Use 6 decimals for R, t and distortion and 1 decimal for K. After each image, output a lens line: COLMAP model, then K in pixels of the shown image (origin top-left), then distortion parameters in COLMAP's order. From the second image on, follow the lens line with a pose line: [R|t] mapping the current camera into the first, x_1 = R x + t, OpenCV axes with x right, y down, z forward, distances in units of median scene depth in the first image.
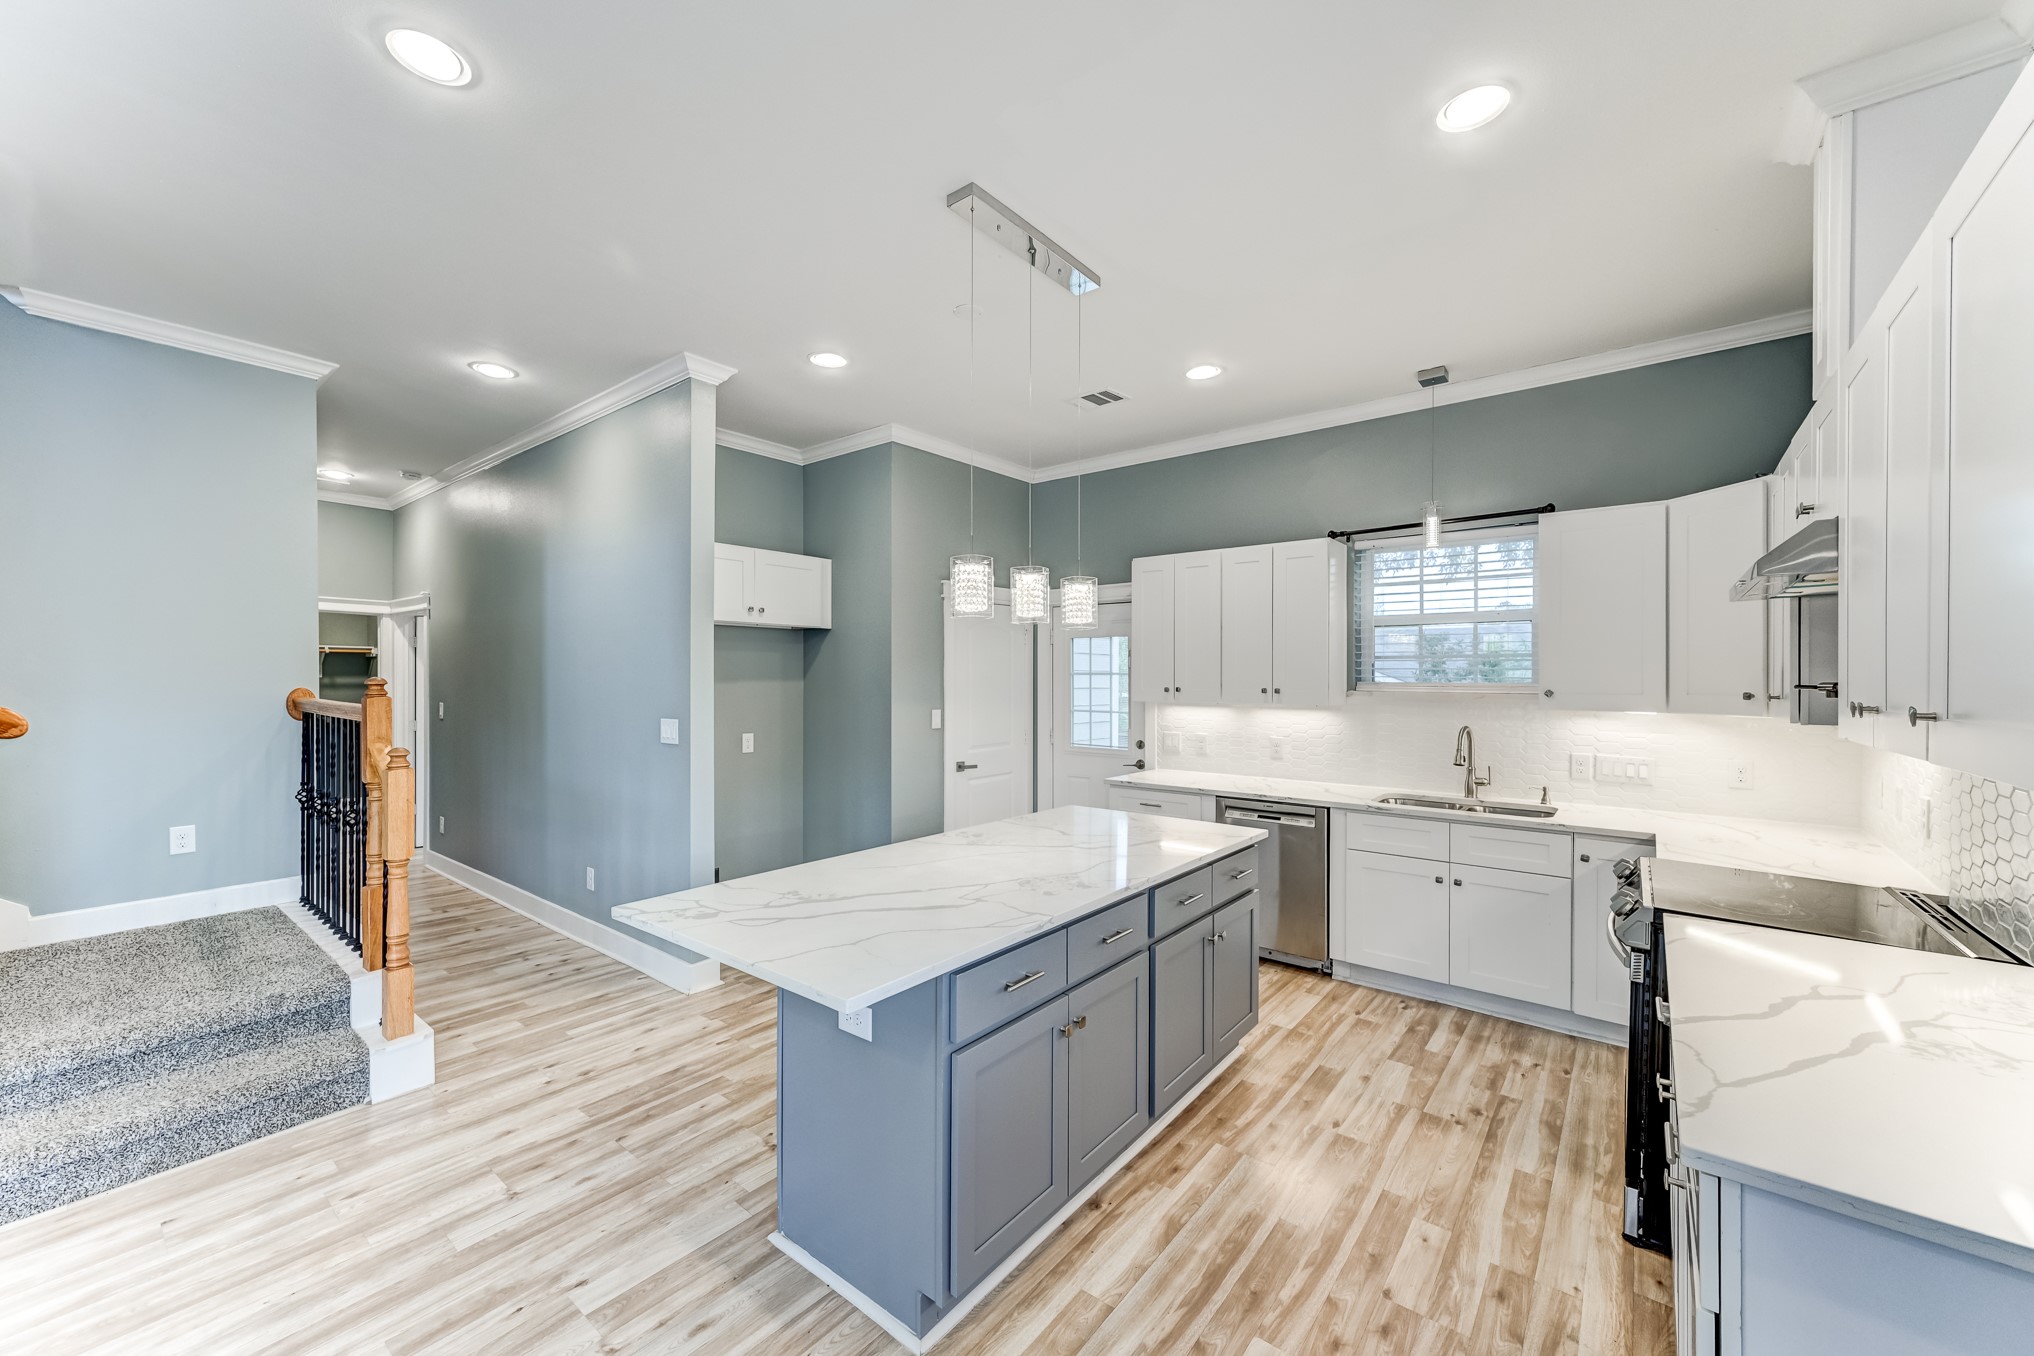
lens RADIAL K [[783.5, 0, 1014.0], [0, 783.5, 678.6], [0, 0, 1]] dist [0.007860, 0.000656]
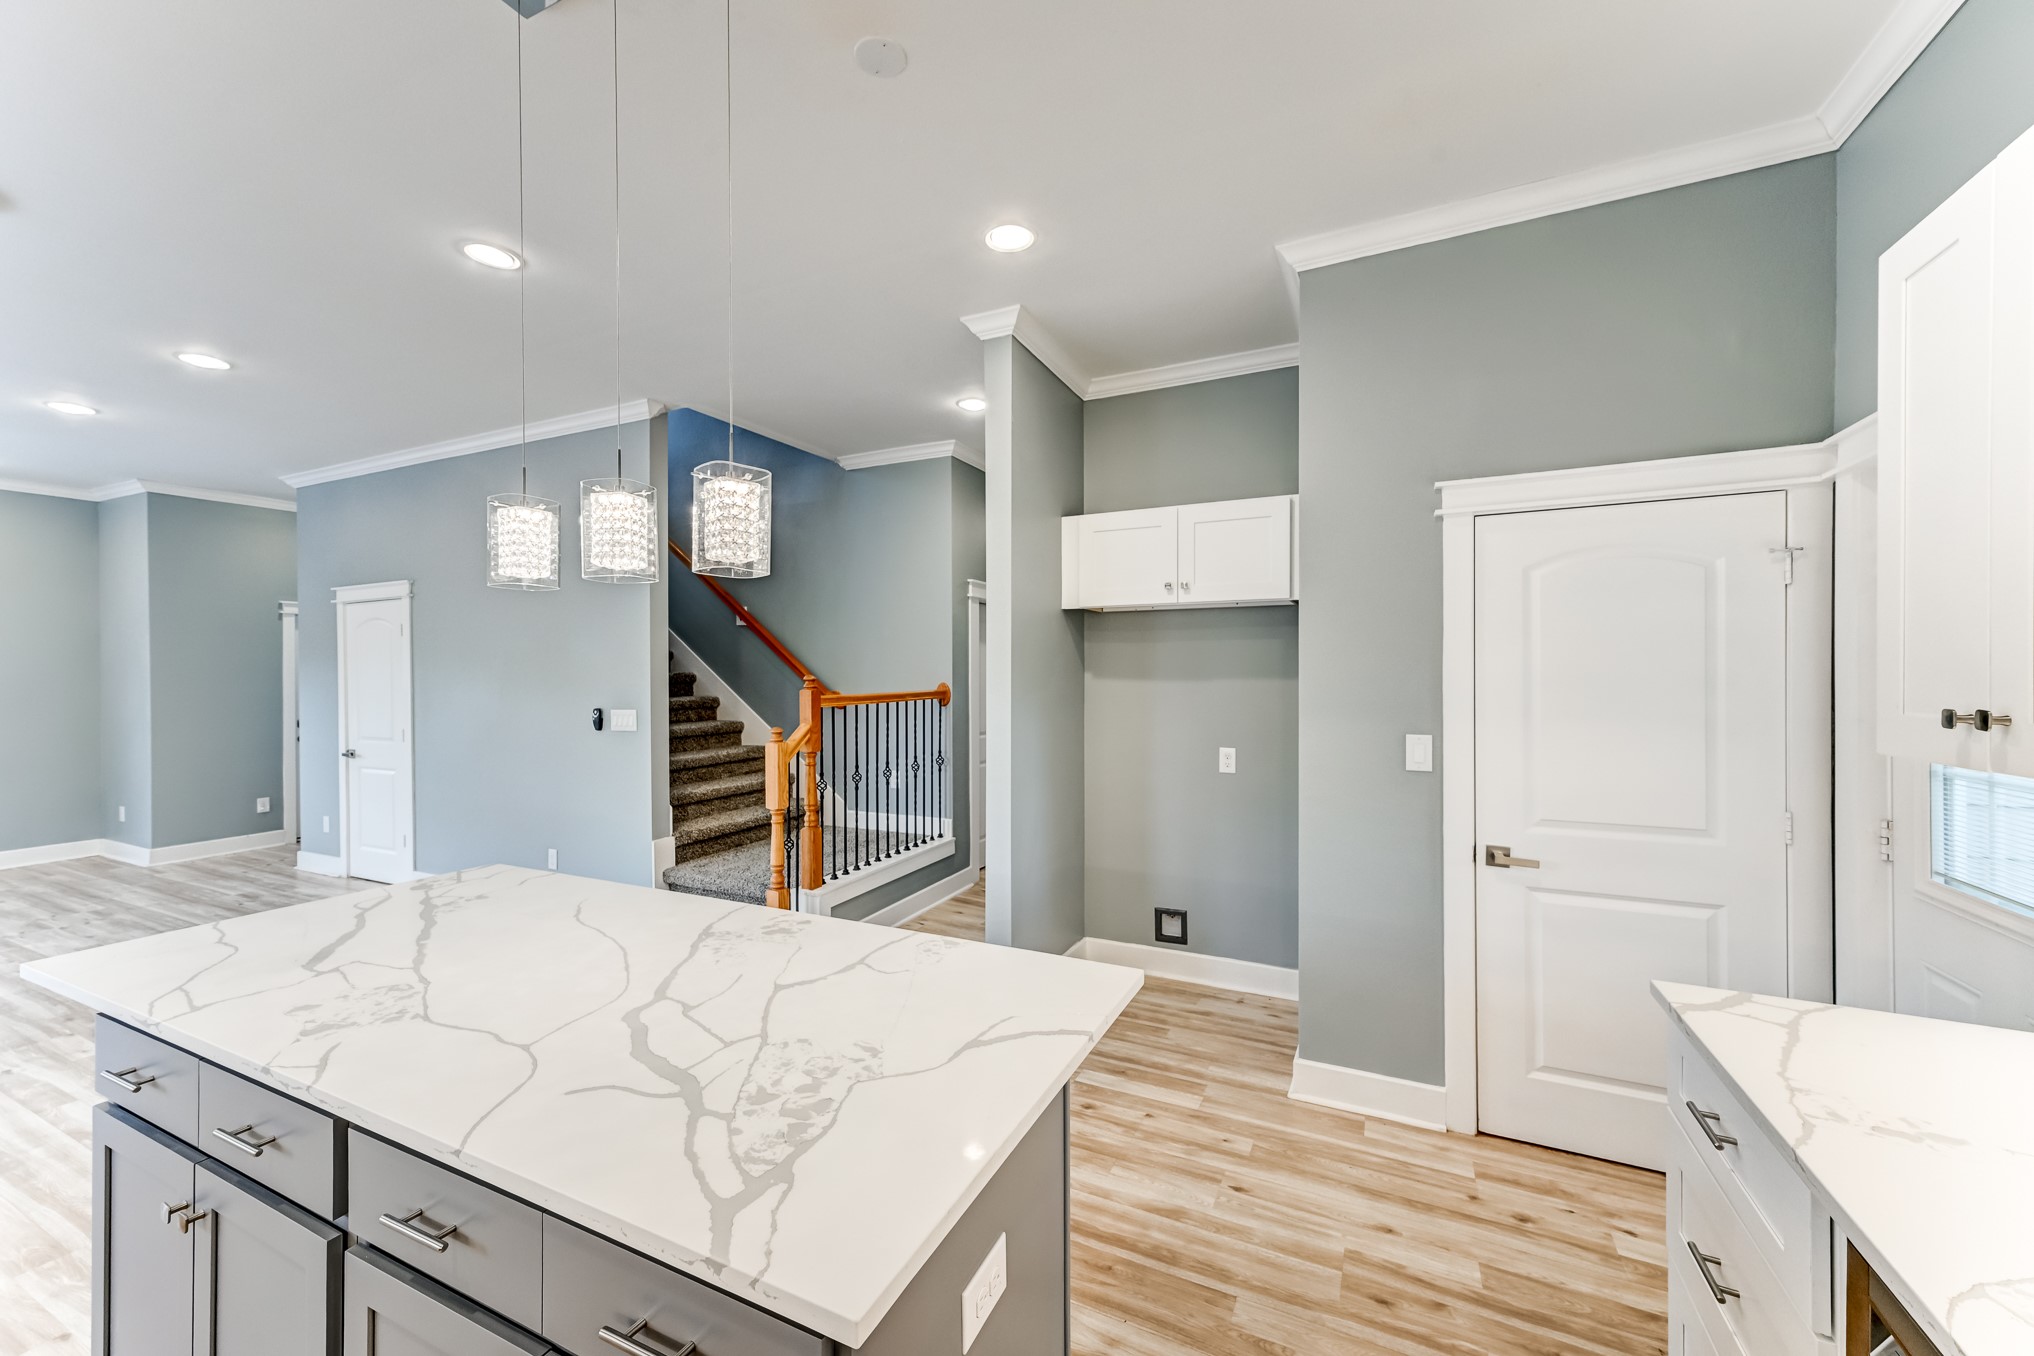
lens RADIAL K [[783.5, 0, 1014.0], [0, 783.5, 678.6], [0, 0, 1]] dist [0.007860, 0.000656]
pose [[0.221706, 0.002919, -0.975109, 0.523340], [0.000735, 0.999995, 0.003160, 0.000629], [0.975113, -0.001417, 0.221703, 0.923848]]
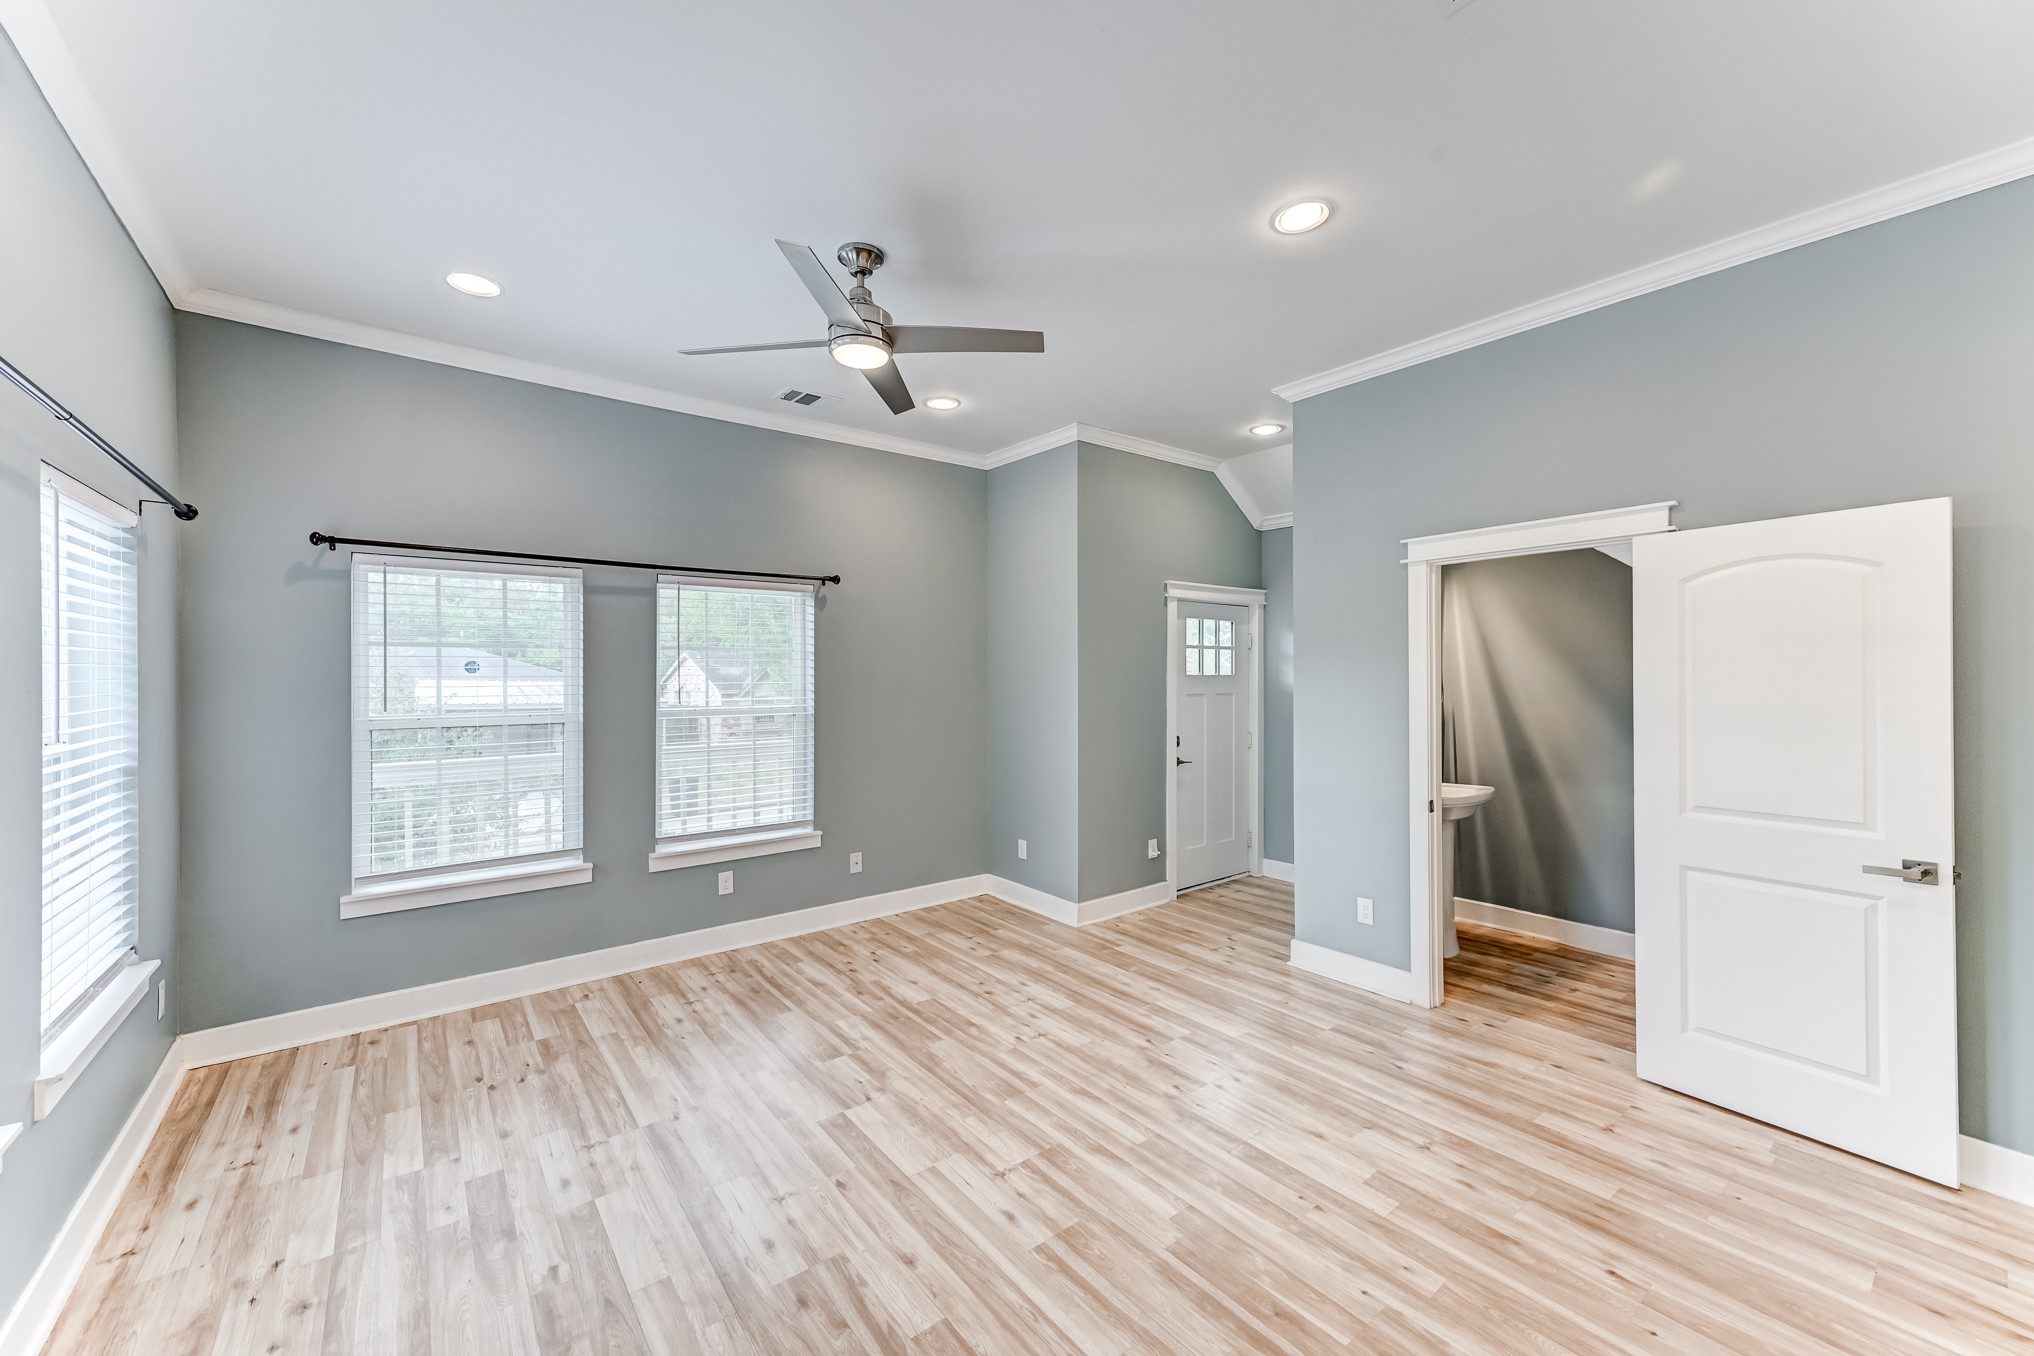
lens RADIAL K [[783.5, 0, 1014.0], [0, 783.5, 678.6], [0, 0, 1]] dist [0.007860, 0.000656]
pose [[-0.226509, -0.000811, -0.974009, -0.321967], [-0.003283, 0.999995, -0.000069, -0.001499], [0.974004, 0.003182, -0.226510, -0.418736]]
